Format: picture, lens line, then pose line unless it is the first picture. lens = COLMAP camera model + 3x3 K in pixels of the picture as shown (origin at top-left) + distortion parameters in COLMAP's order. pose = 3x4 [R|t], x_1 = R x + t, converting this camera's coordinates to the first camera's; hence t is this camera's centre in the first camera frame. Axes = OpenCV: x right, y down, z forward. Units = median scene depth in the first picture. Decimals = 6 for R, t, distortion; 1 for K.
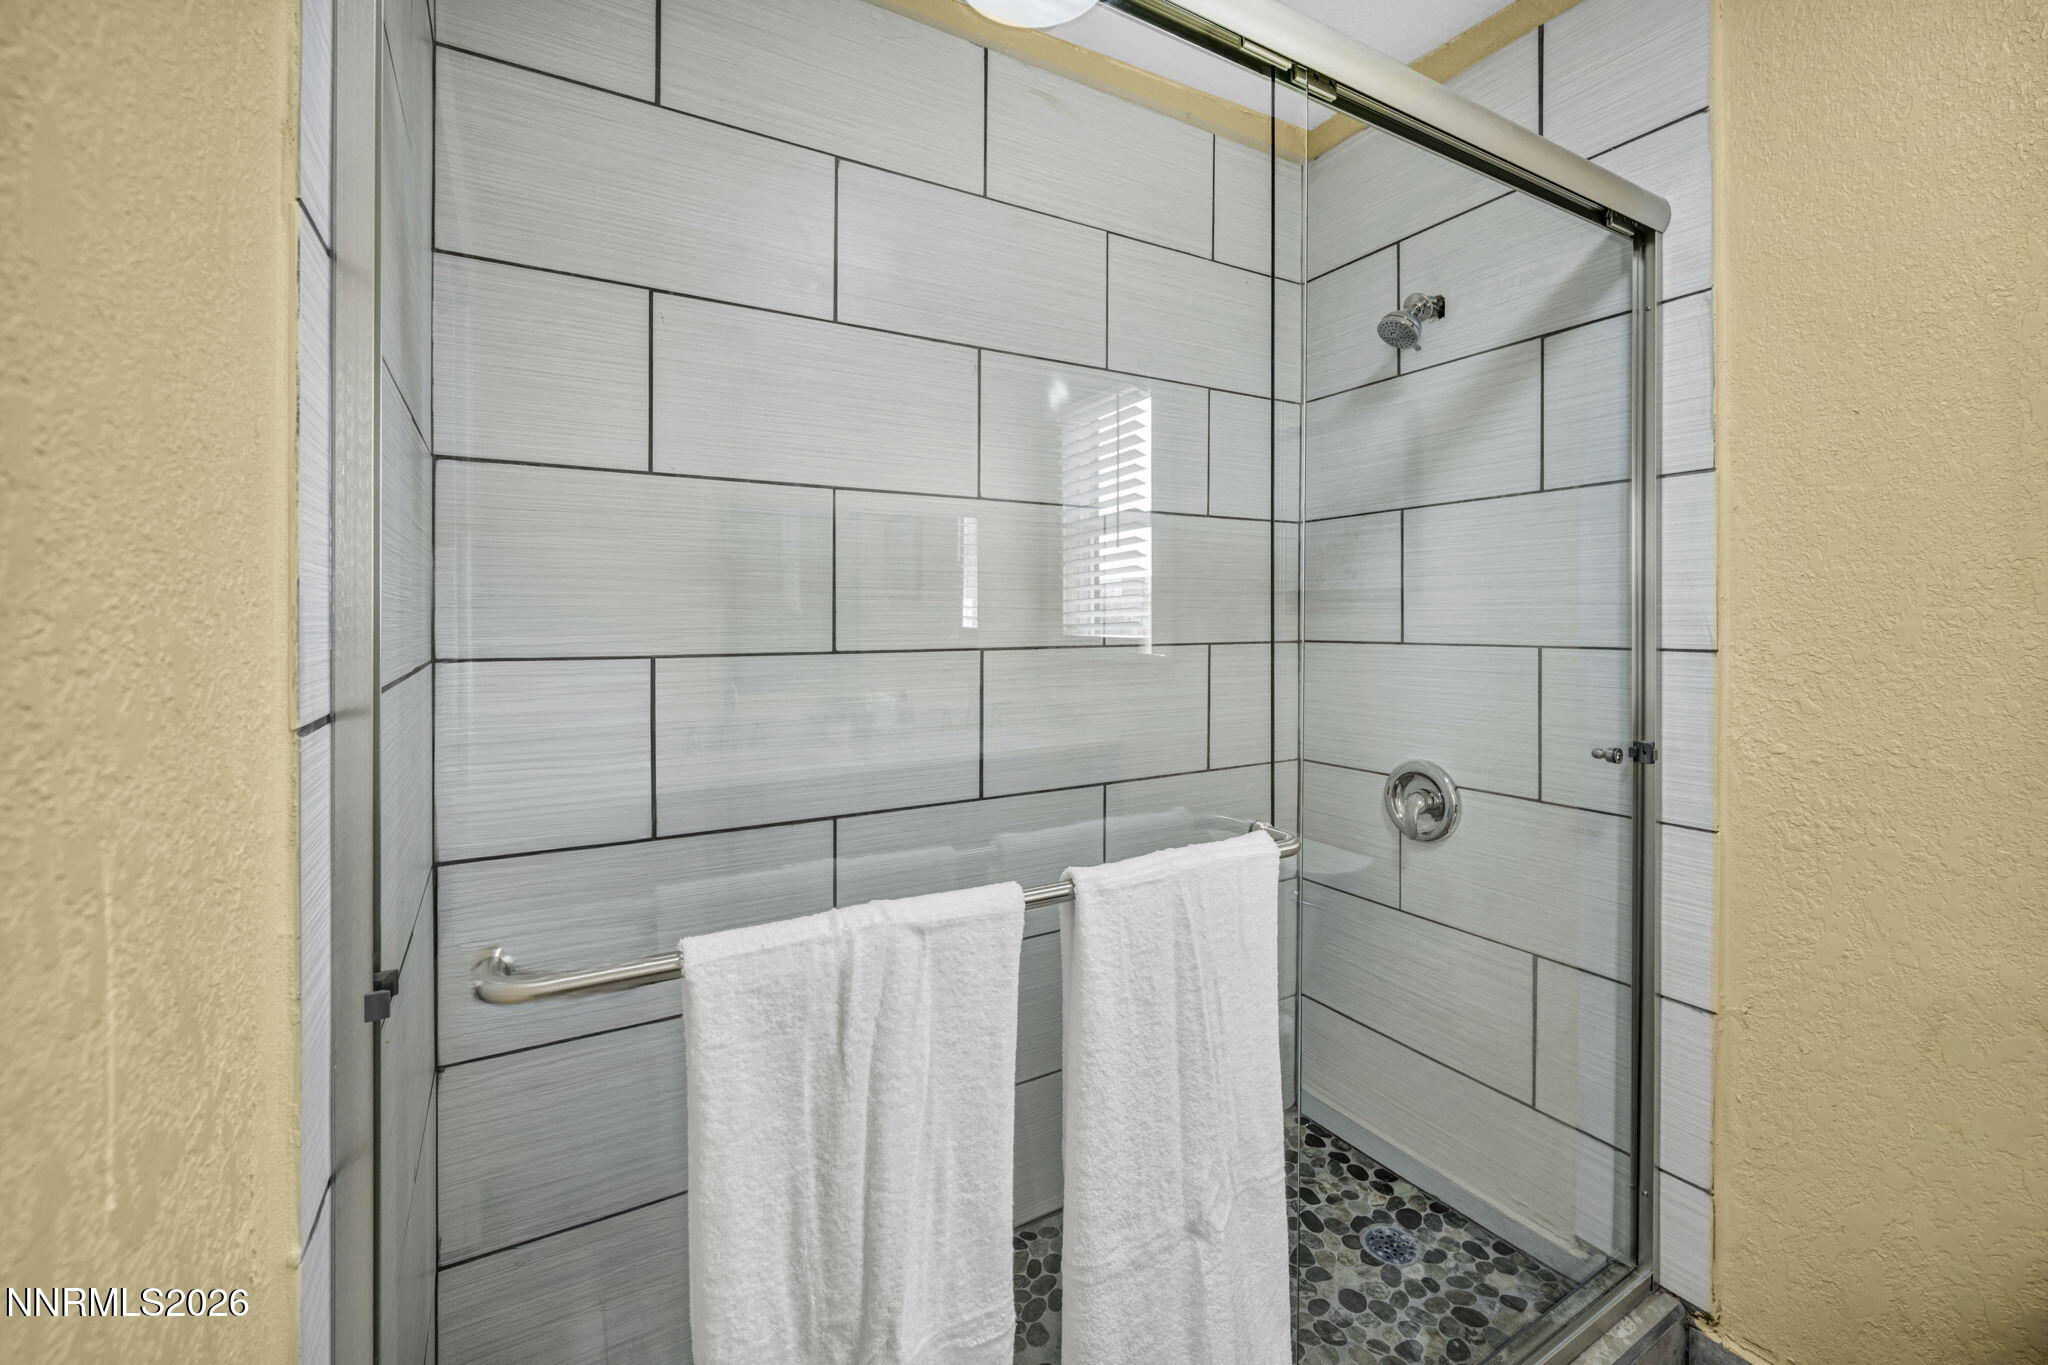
lens RADIAL K [[848.5, 0, 1036.8], [0, 848.5, 627.2], [0, 0, 1]] dist [-0.003335, 0.000651]
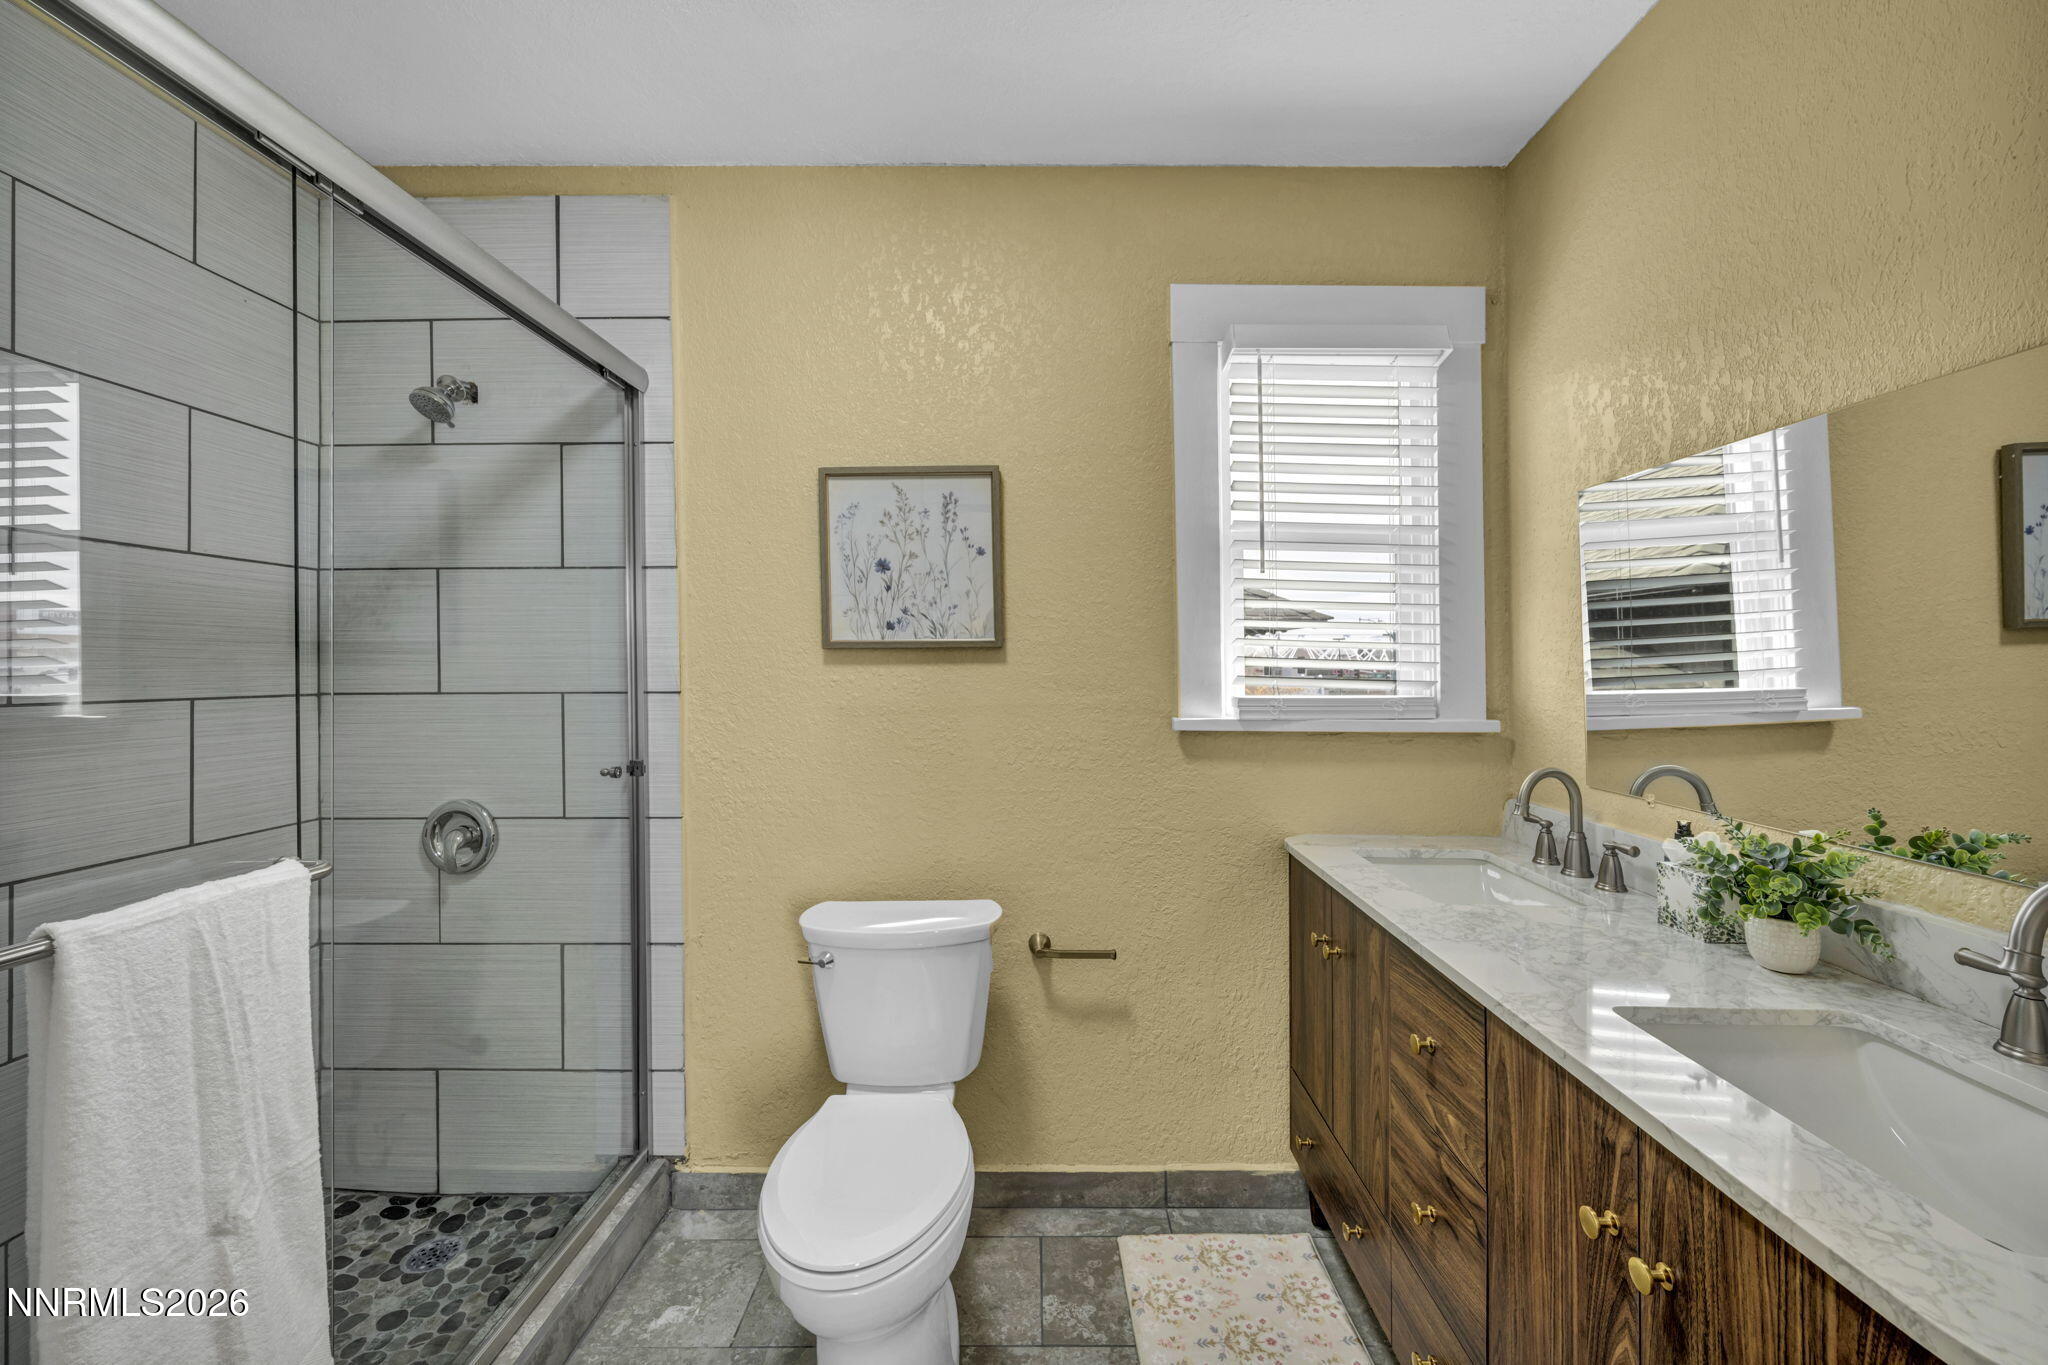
lens RADIAL K [[848.5, 0, 1026.2], [0, 848.5, 677.9], [0, 0, 1]] dist [-0.003335, 0.000651]
pose [[0.537108, -0.006090, 0.843491, -0.092621], [0.008226, 0.999964, 0.001982, 0.004943], [-0.843473, 0.005874, 0.537139, -0.252185]]
